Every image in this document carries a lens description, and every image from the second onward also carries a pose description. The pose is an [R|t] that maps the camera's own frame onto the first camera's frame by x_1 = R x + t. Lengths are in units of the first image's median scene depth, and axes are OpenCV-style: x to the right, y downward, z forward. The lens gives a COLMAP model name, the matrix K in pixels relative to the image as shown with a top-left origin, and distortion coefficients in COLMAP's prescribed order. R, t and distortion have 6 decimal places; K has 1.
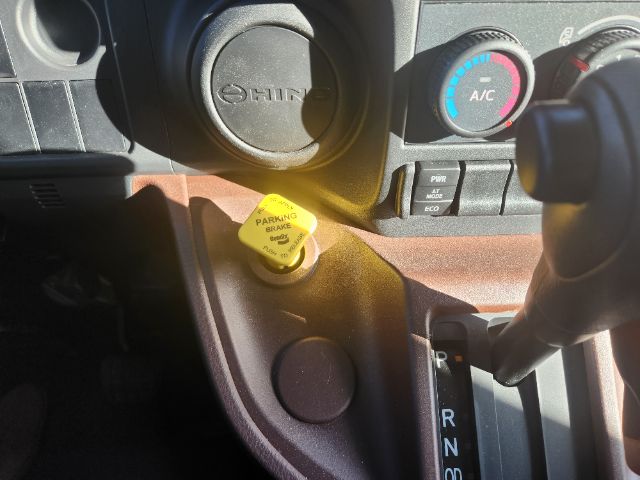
lens RADIAL K [[470.4, 0, 320.0], [0, 470.4, 240.0], [0, 0, 1]] dist [0.029644, 0.000251]
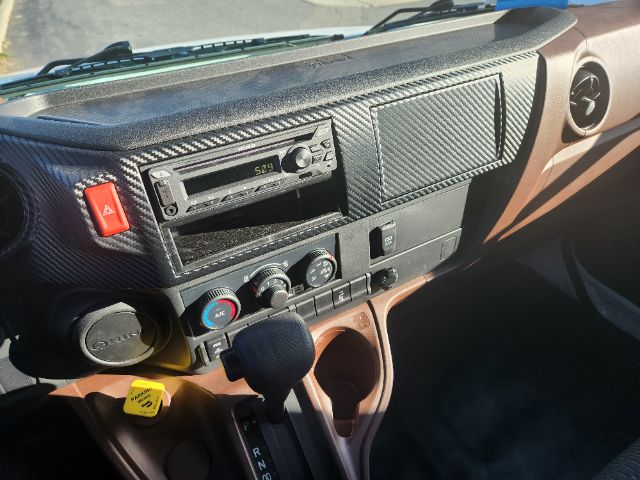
lens RADIAL K [[417.5, 0, 320.0], [0, 417.5, 240.0], [0, 0, 1]] dist [0.003943, 0.002257]
pose [[0.888786, -0.292193, 0.353106, 0.139848], [0.321158, 0.946696, -0.024987, -0.379563], [-0.326983, 0.135611, 0.935250, -0.955086]]
